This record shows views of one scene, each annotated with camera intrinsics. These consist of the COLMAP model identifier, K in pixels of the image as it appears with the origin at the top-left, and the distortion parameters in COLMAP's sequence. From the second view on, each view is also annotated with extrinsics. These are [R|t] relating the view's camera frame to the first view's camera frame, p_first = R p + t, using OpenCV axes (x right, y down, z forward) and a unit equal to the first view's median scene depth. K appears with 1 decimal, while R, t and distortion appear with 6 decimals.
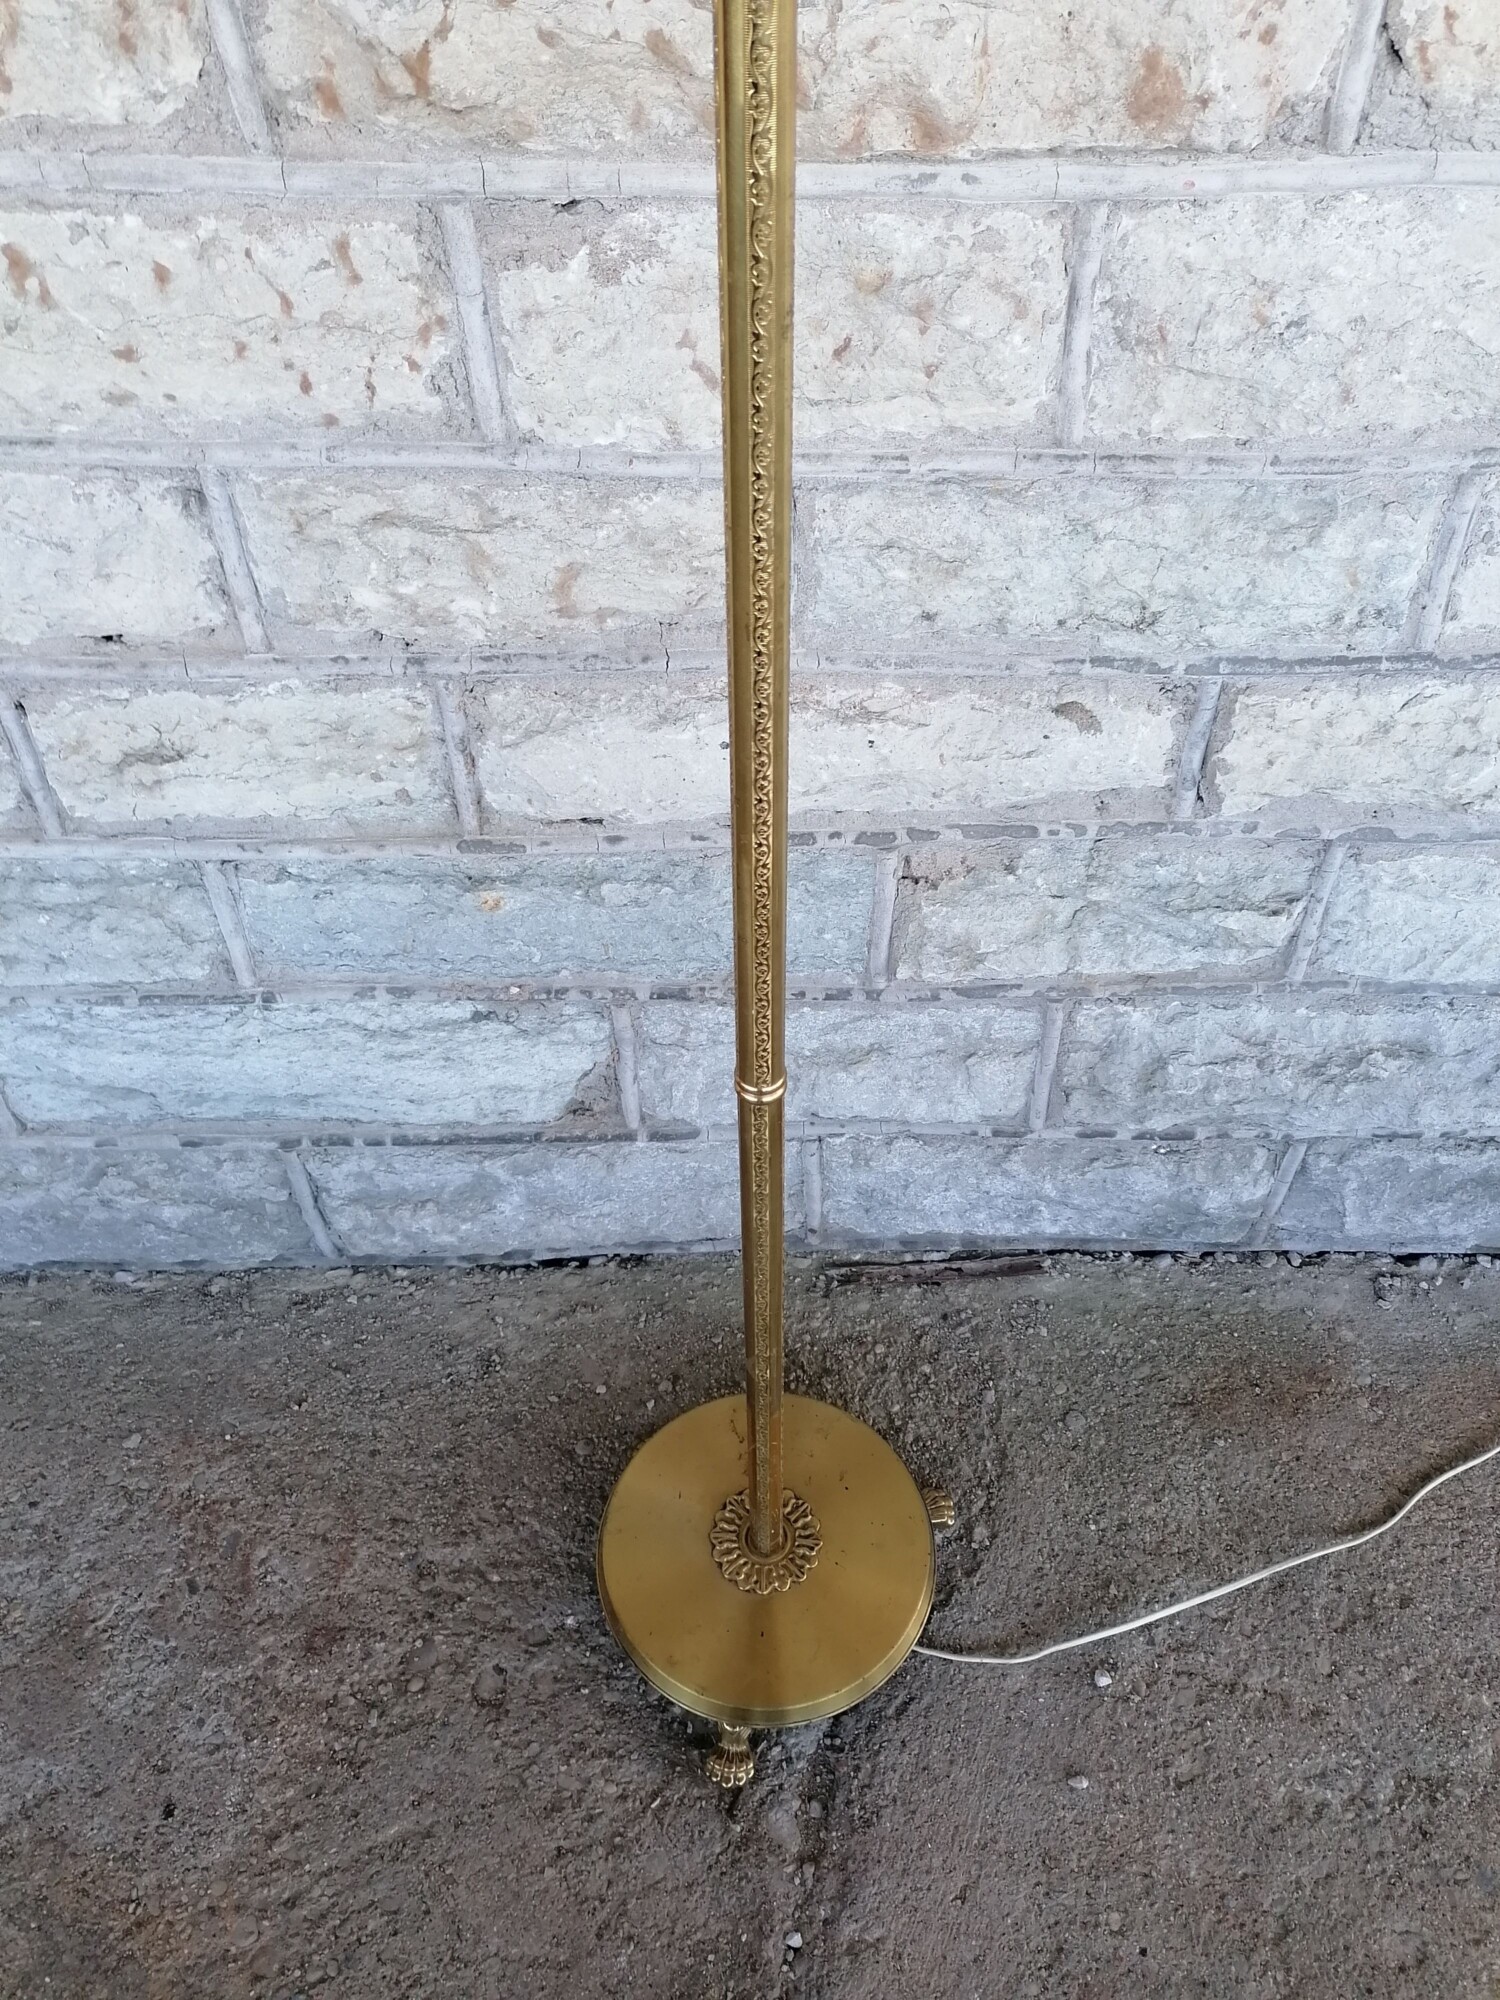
lens RADIAL K [[1495.6, 0, 759.0], [0, 1495.6, 1011.3], [0, 0, 1]] dist [0.034527, -0.012369]
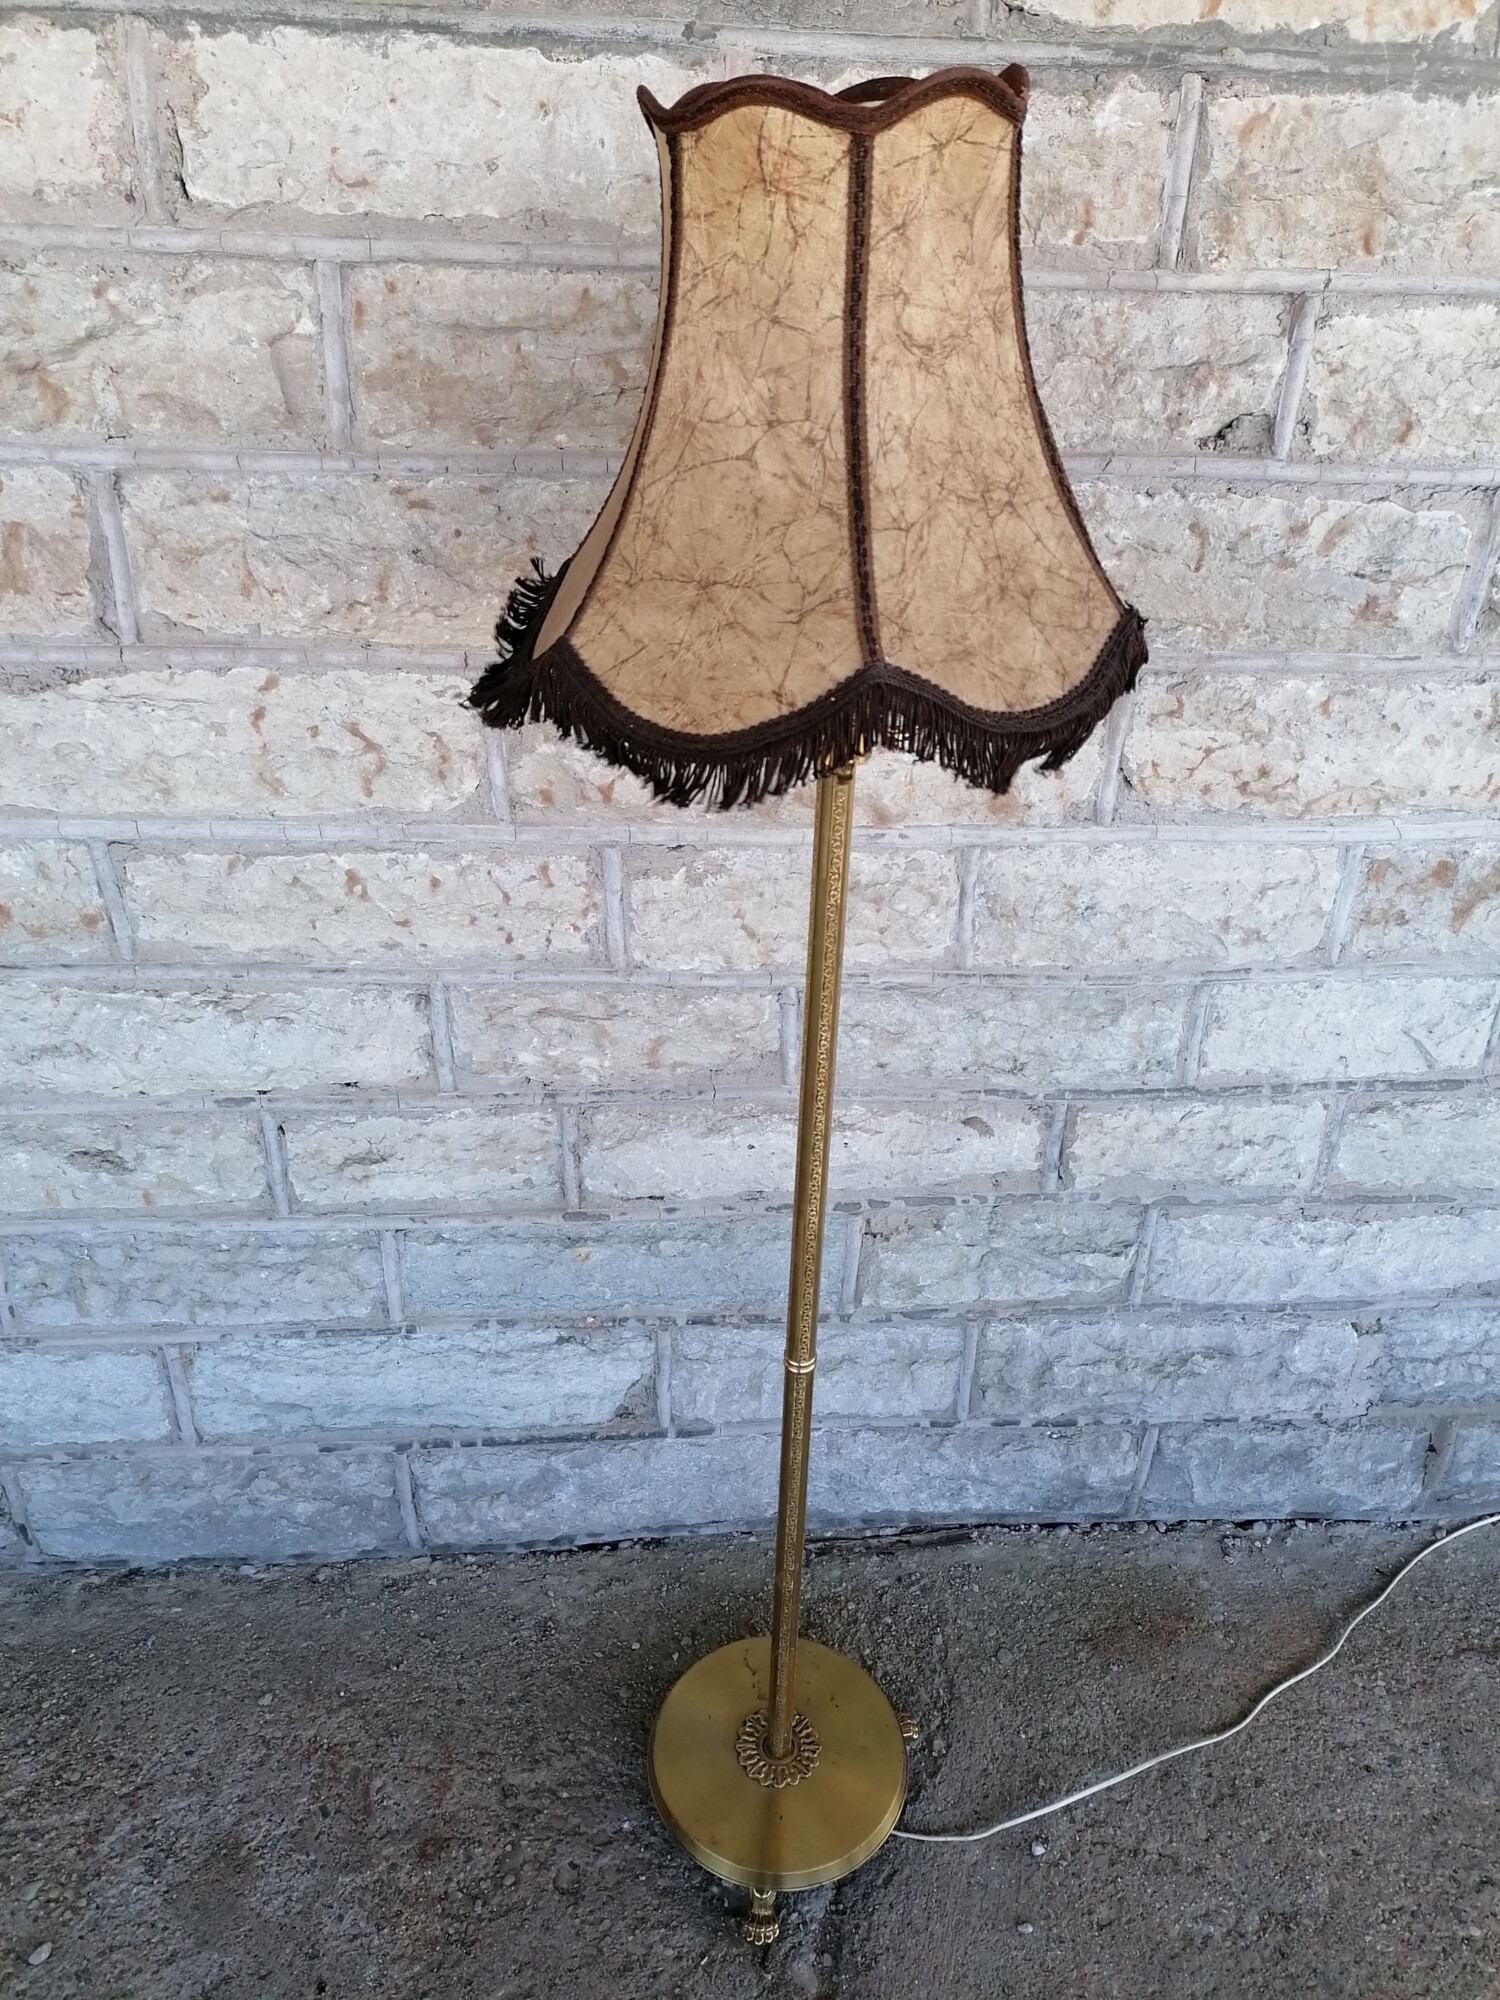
lens RADIAL K [[1495.6, 0, 755.9], [0, 1495.6, 1008.8], [0, 0, 1]] dist [0.034527, -0.012369]
pose [[0.997207, -0.004547, 0.074547, -0.118826], [0.022770, 0.969133, -0.245485, 0.054570], [-0.071130, 0.246497, 0.966530, -0.461118]]
